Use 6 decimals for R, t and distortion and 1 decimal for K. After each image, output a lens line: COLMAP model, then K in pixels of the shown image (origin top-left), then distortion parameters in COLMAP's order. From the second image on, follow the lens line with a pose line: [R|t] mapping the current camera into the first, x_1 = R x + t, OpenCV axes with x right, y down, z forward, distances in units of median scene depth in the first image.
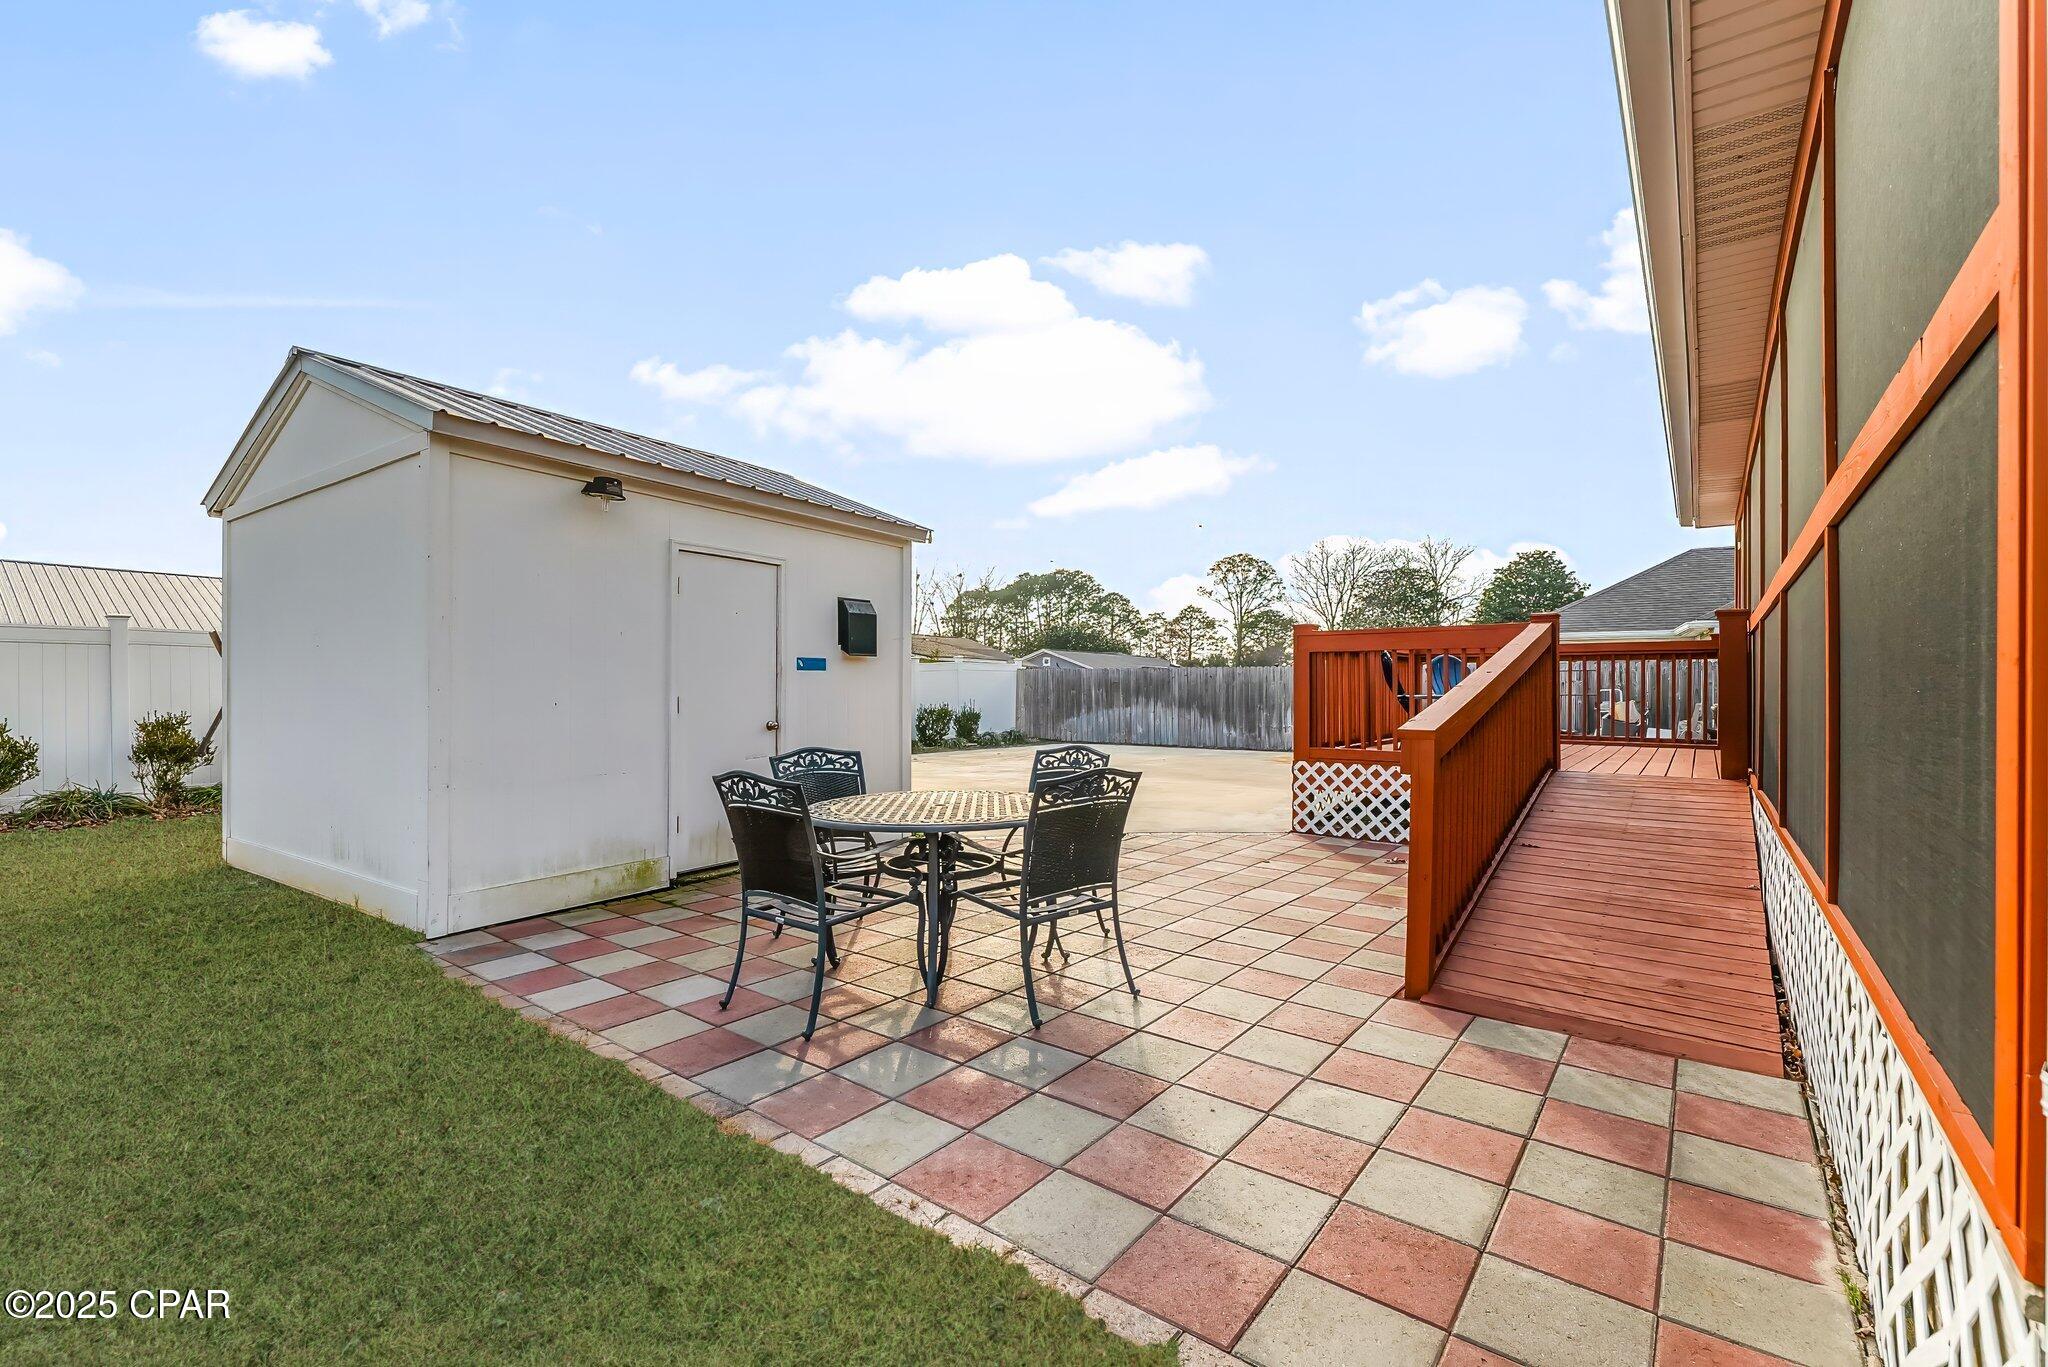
lens RADIAL K [[820.8, 0, 1040.7], [0, 820.8, 694.1], [0, 0, 1]] dist [-0.002112, 0.000115]
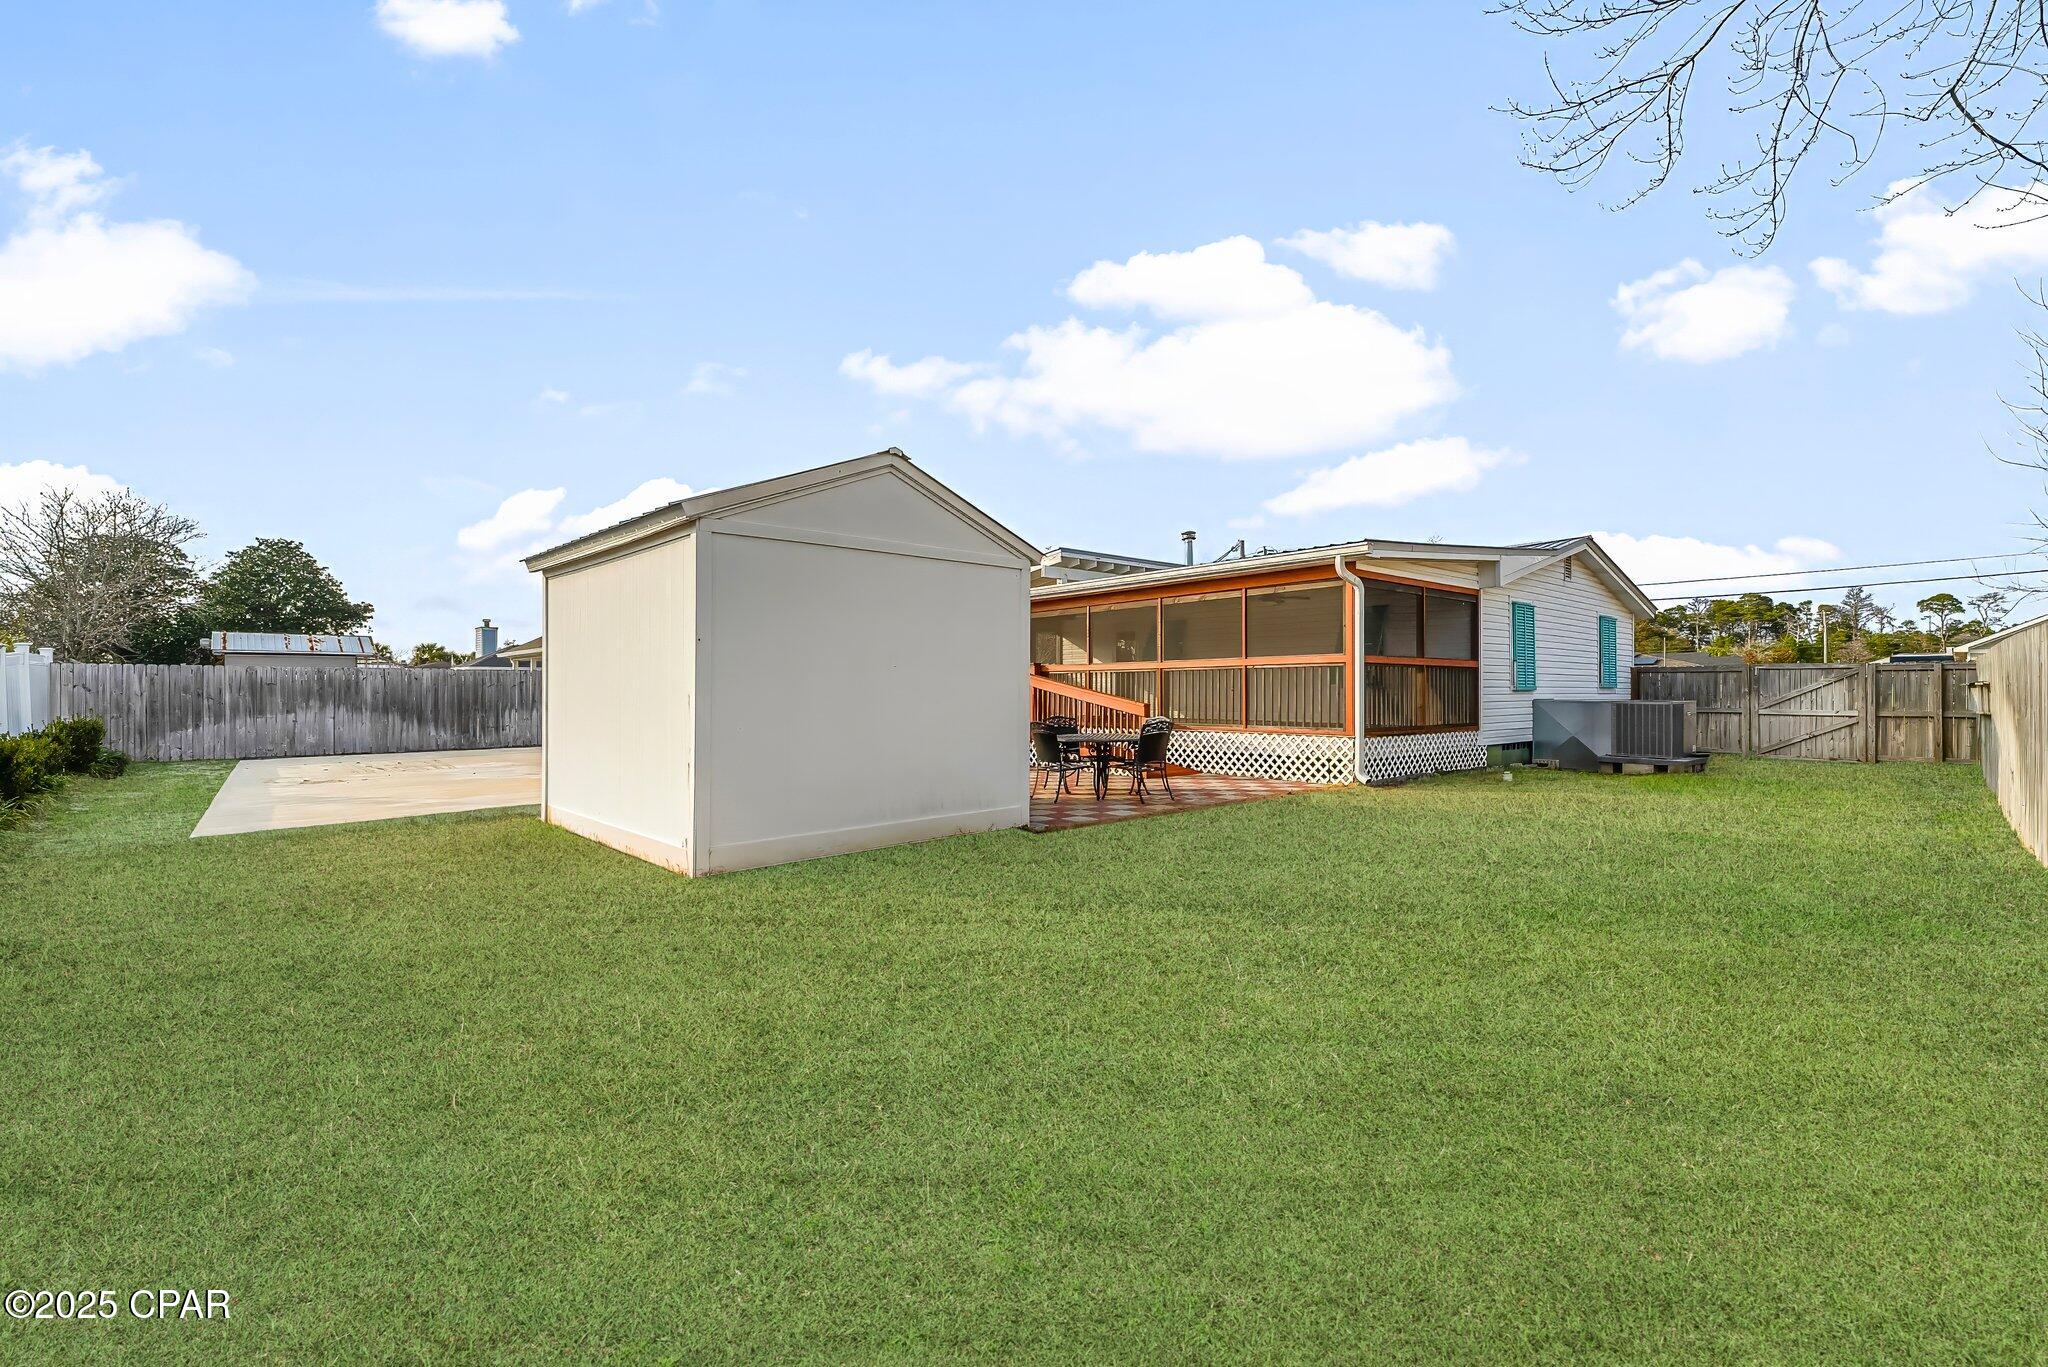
lens RADIAL K [[820.8, 0, 1013.1], [0, 820.8, 682.8], [0, 0, 1]] dist [-0.002112, 0.000115]
pose [[0.999953, -0.009549, -0.001880, -0.303607], [0.009551, 0.999954, 0.000950, -0.027729], [0.001870, -0.000968, 0.999998, 0.059036]]
